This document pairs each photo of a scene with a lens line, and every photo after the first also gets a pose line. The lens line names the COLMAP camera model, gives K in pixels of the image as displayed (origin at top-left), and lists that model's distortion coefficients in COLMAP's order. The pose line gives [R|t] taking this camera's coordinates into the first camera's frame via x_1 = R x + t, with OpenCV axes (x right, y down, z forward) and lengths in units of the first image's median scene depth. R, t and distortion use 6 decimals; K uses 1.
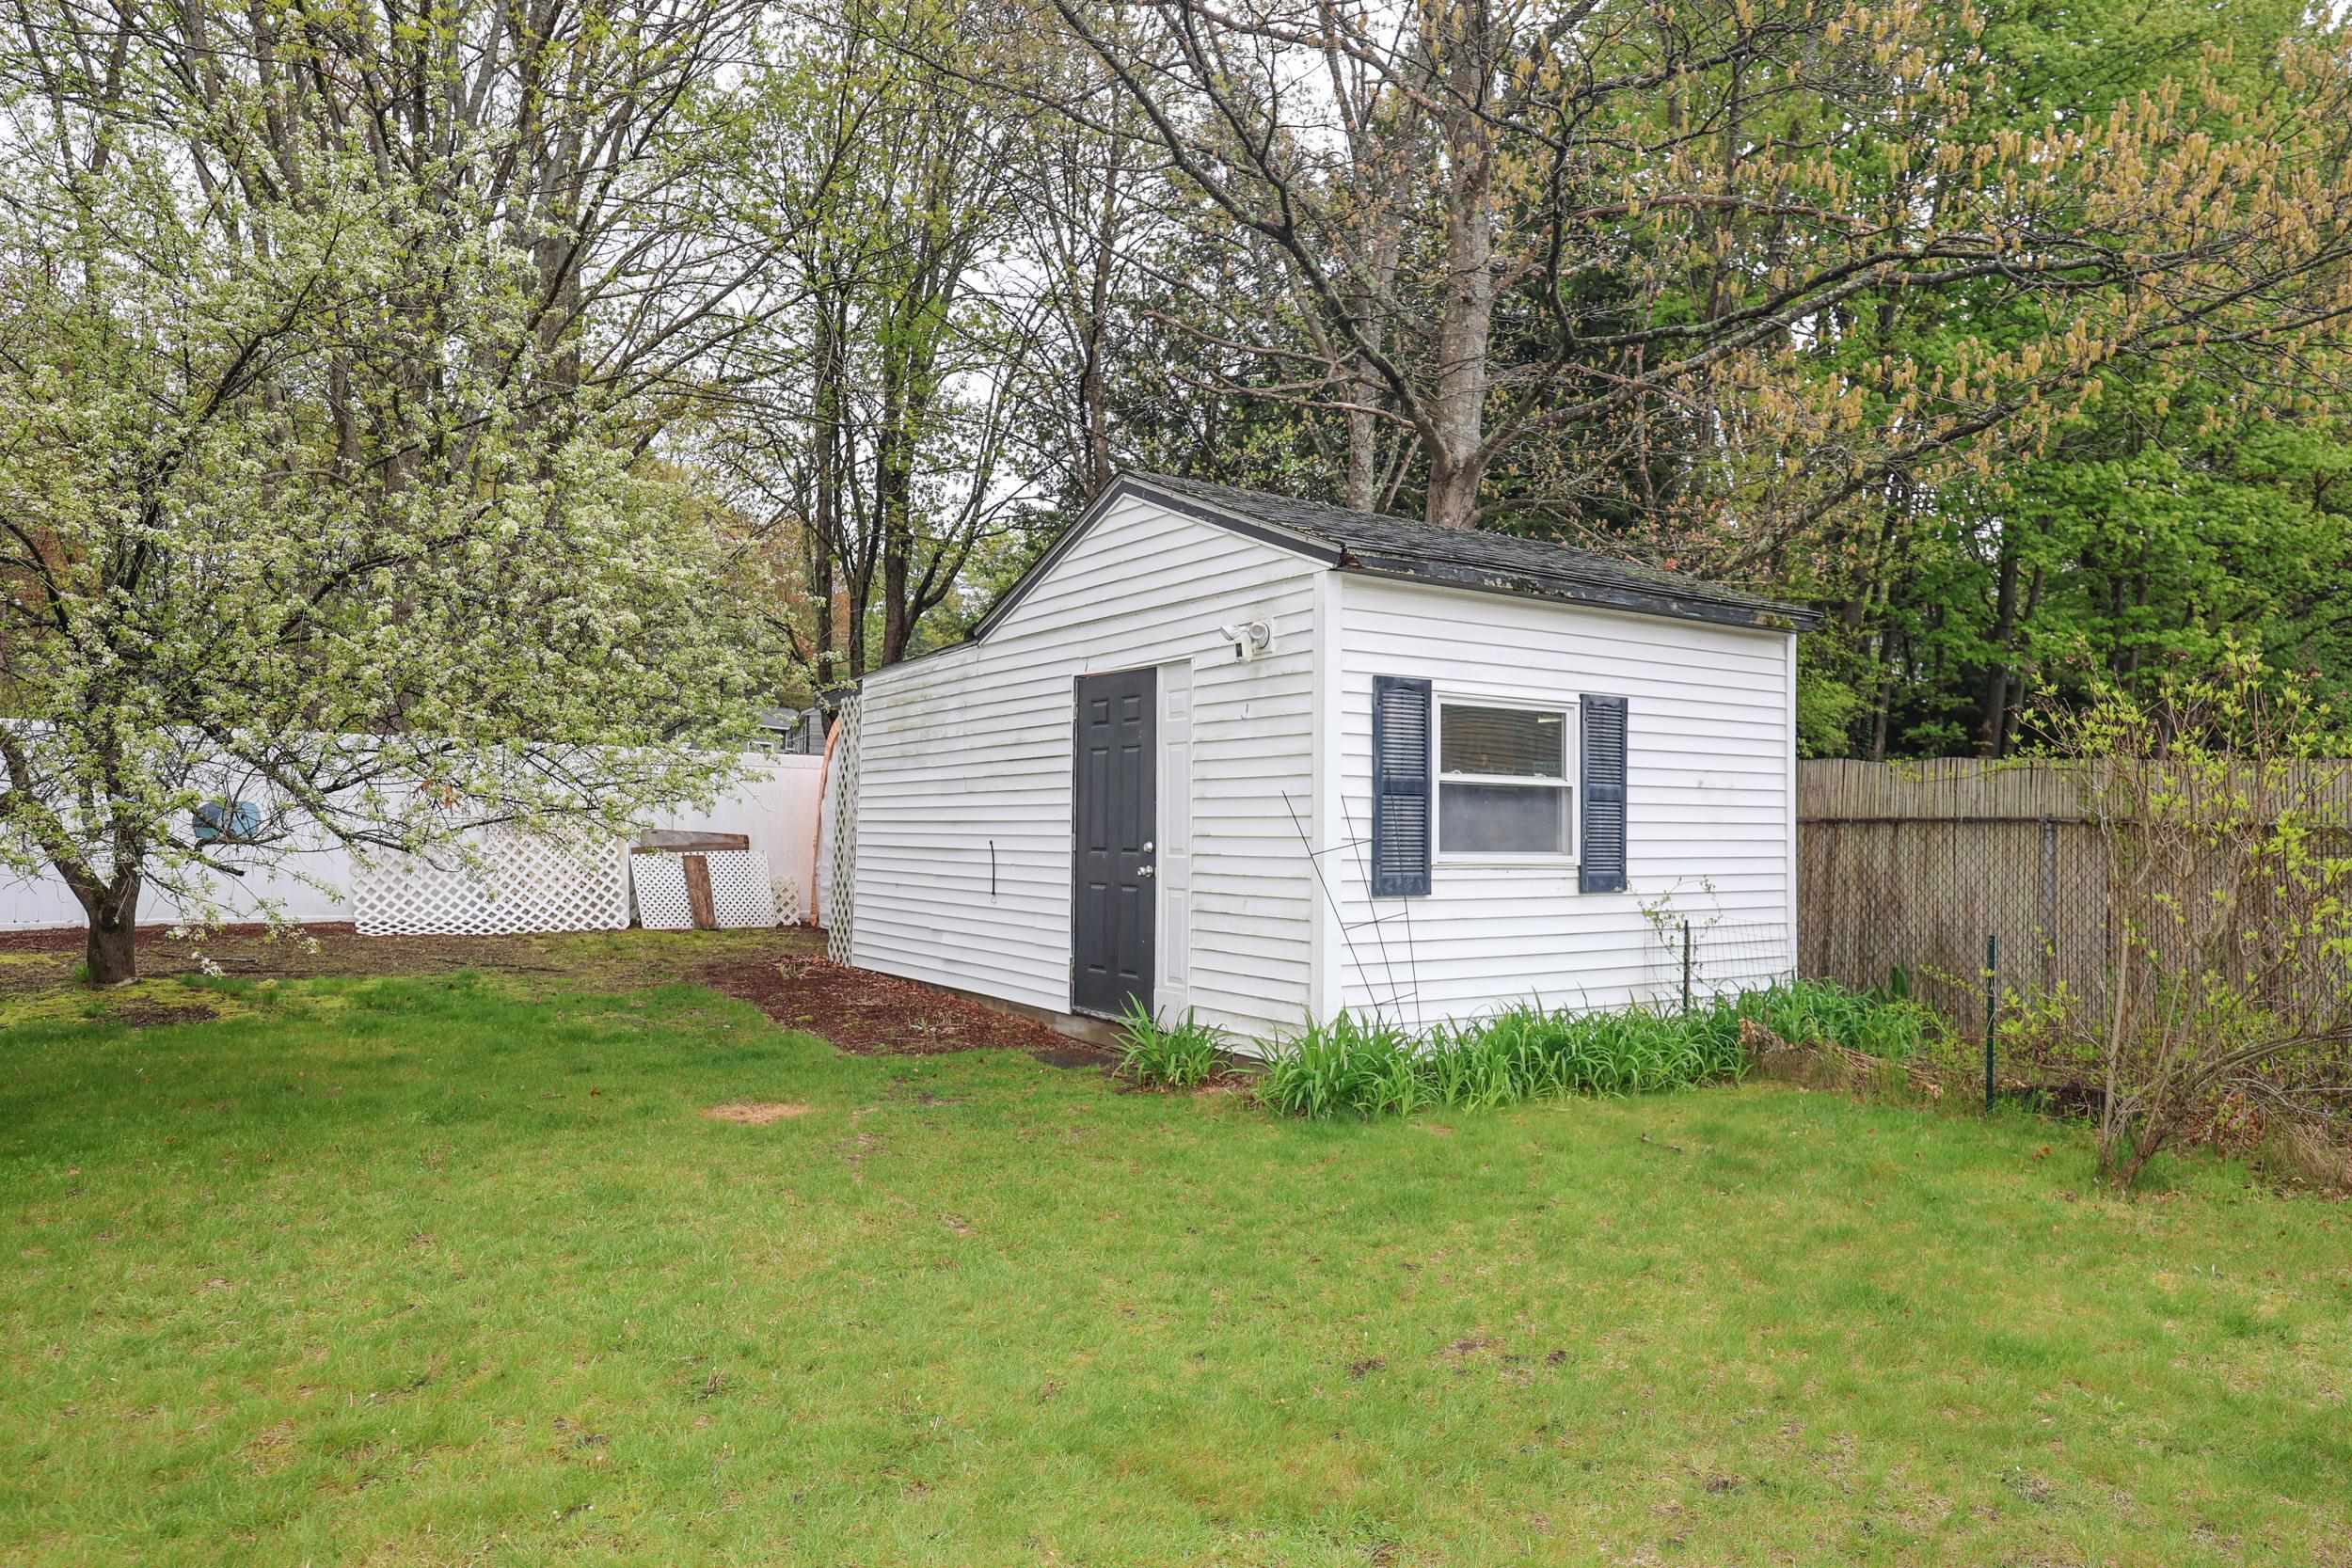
lens RADIAL K [[1491.3, 0, 1233.1], [0, 1491.3, 777.6], [0, 0, 1]] dist [-0.005266, -0.000677]
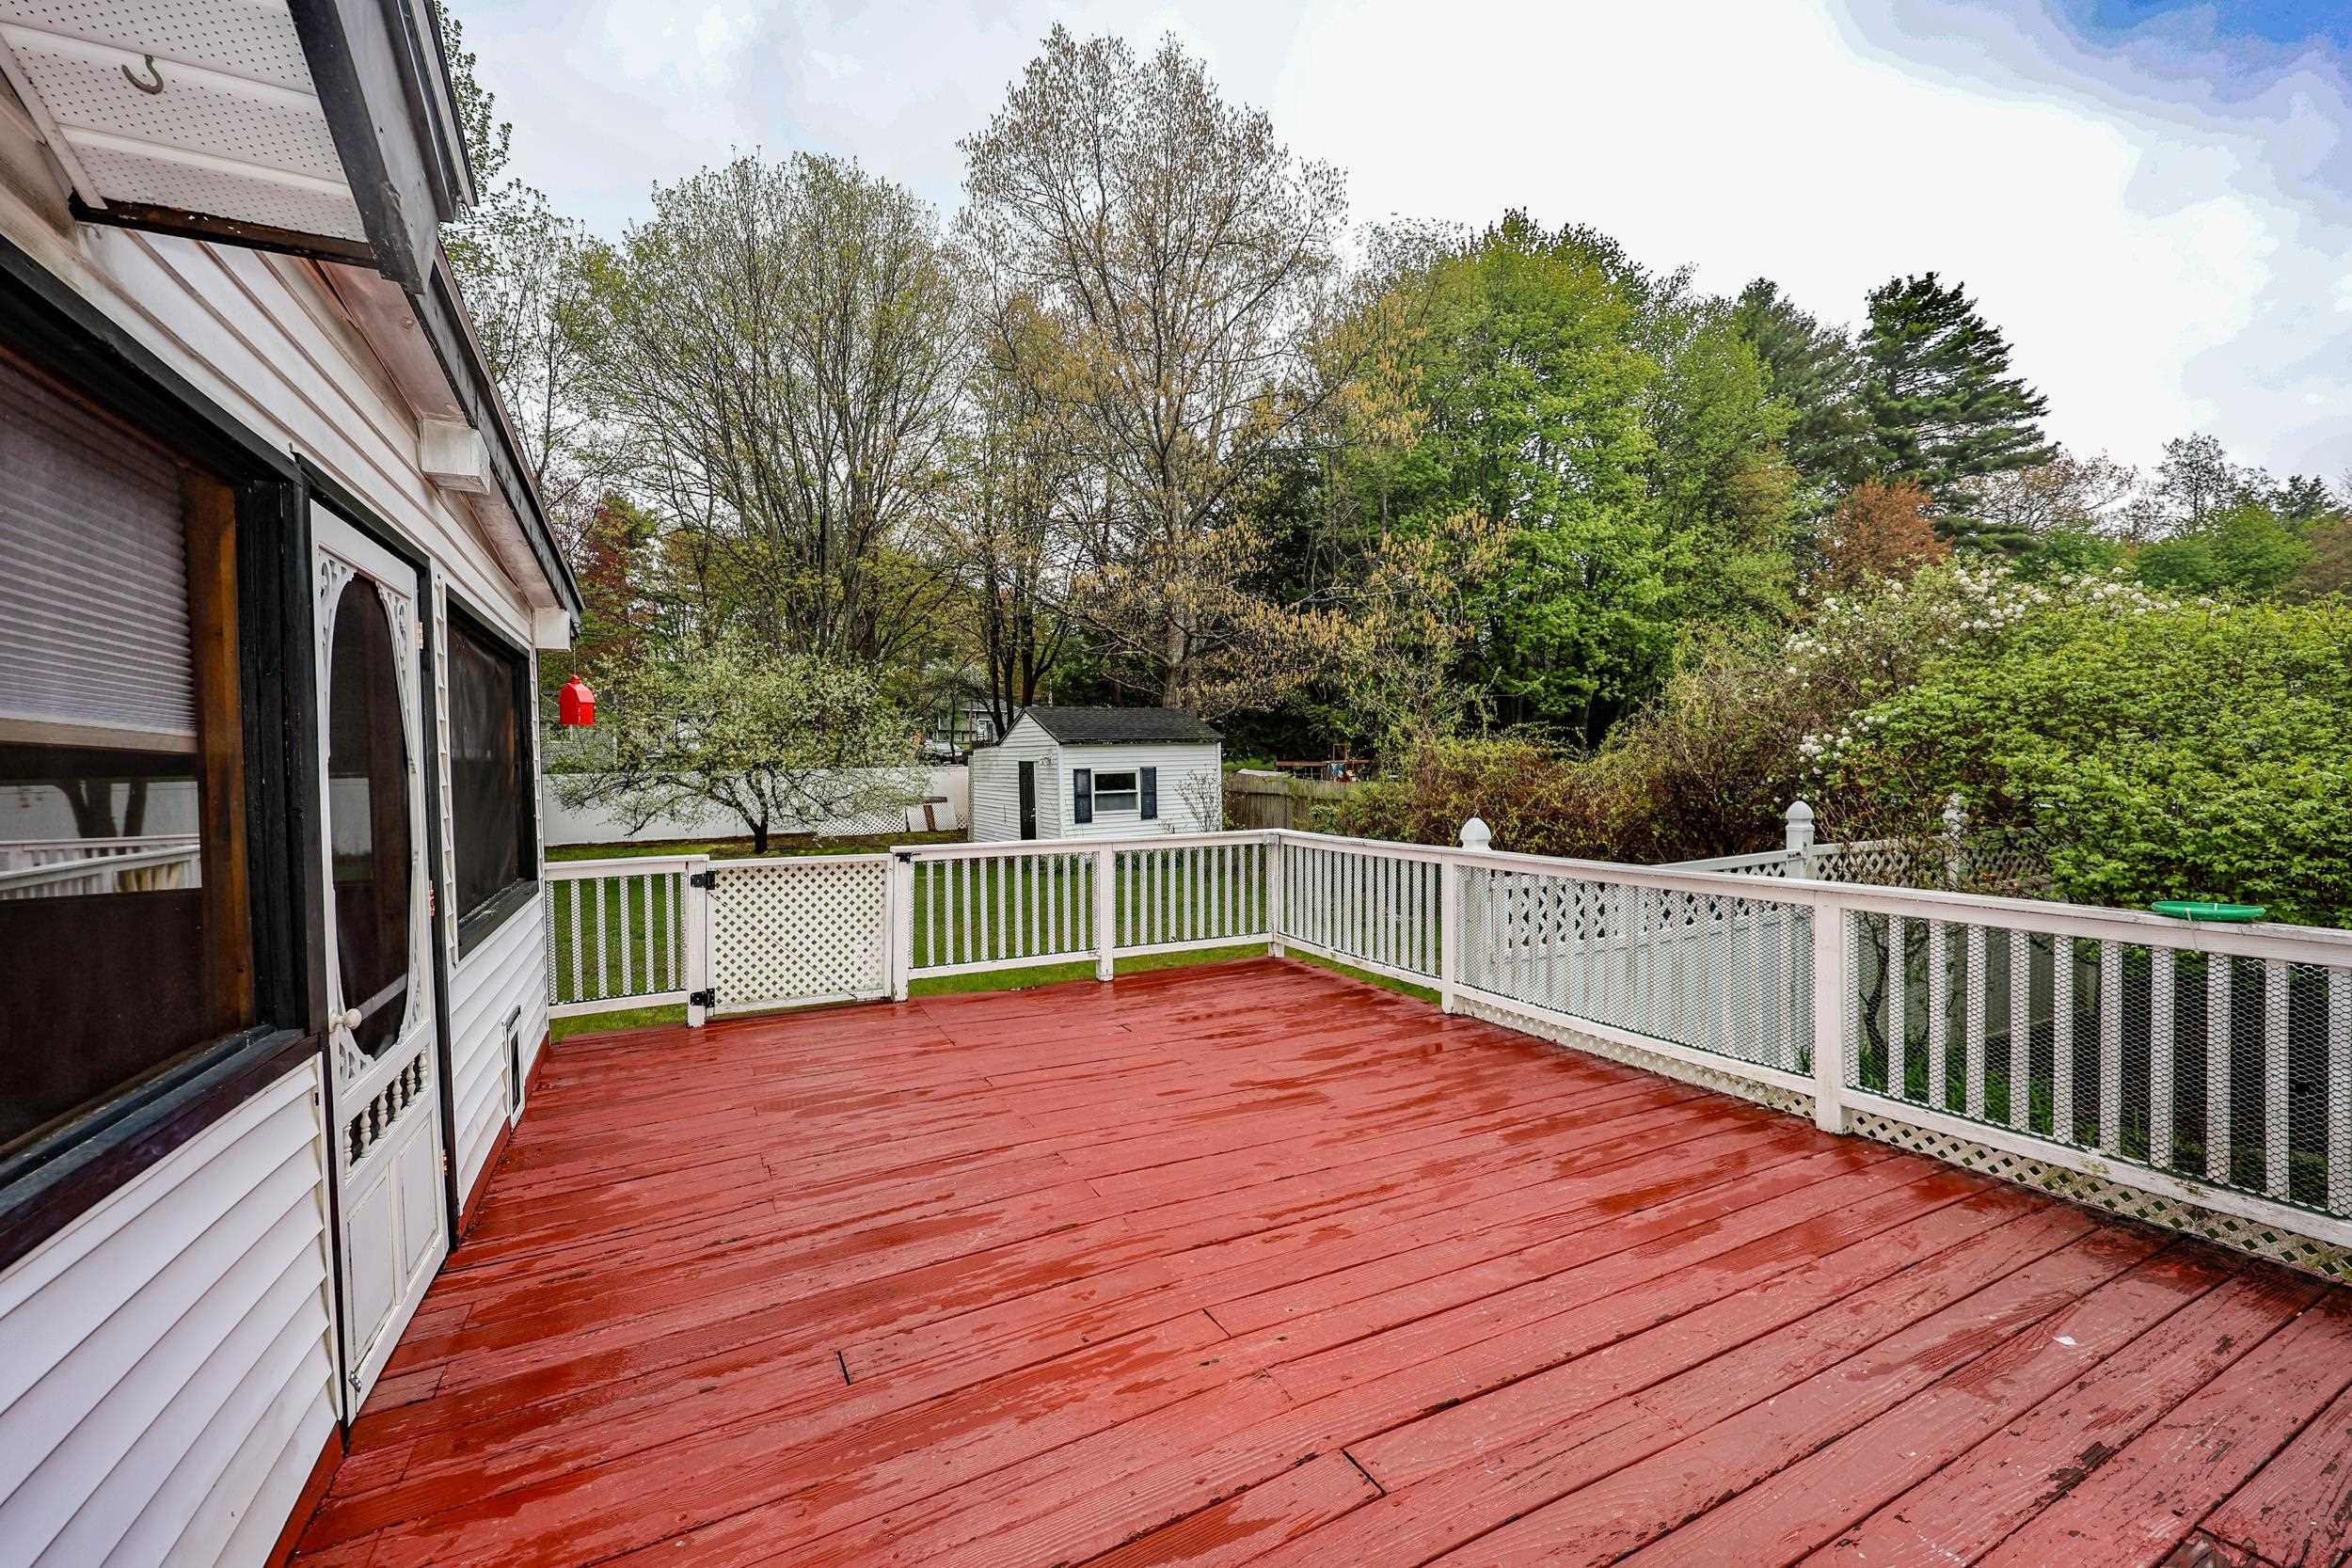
lens RADIAL K [[948.3, 0, 1169.5], [0, 948.3, 782.6], [0, 0, 1]] dist [0.000056, 0.000106]
pose [[0.992117, -0.026732, -0.122435, 0.600968], [0.034537, 0.997474, 0.062076, -0.164430], [0.120466, -0.065815, 0.990533, -1.380699]]
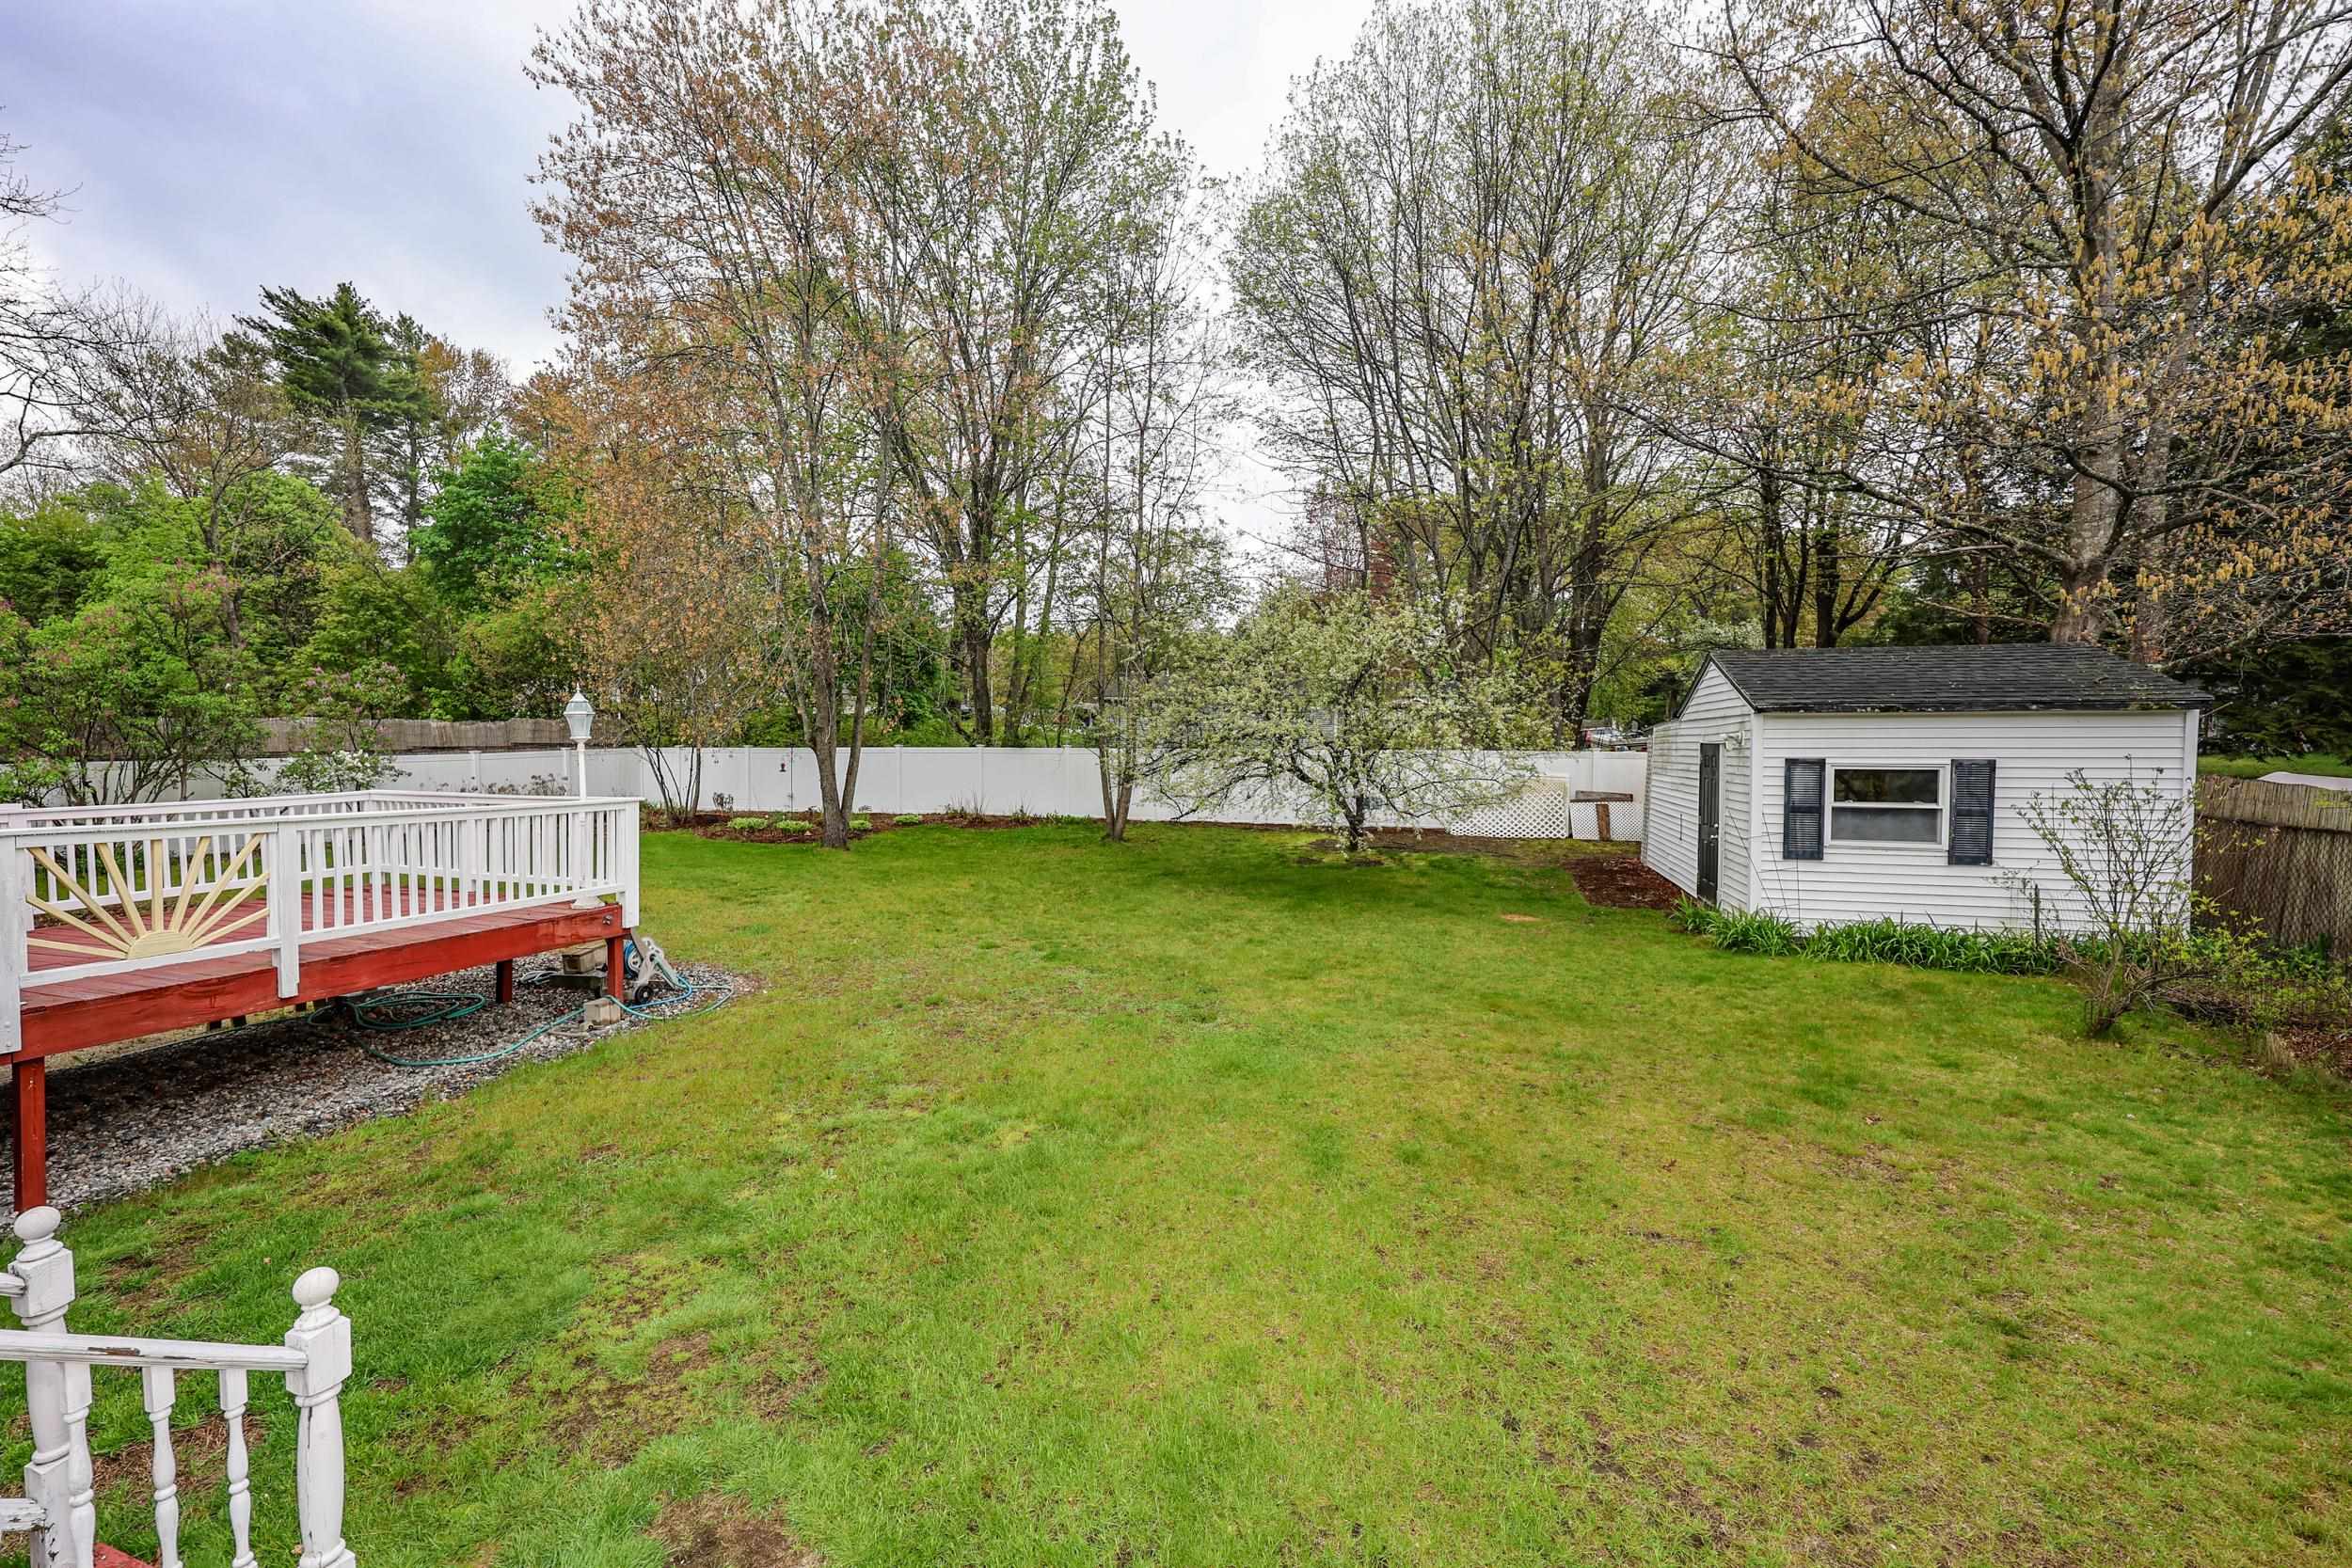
lens RADIAL K [[948.3, 0, 1169.5], [0, 948.3, 782.6], [0, 0, 1]] dist [0.000056, 0.000106]
pose [[0.616119, 0.021191, -0.787368, 0.566617], [0.030659, 0.998235, 0.050857, -0.117561], [0.787056, -0.055474, 0.614383, -0.508534]]
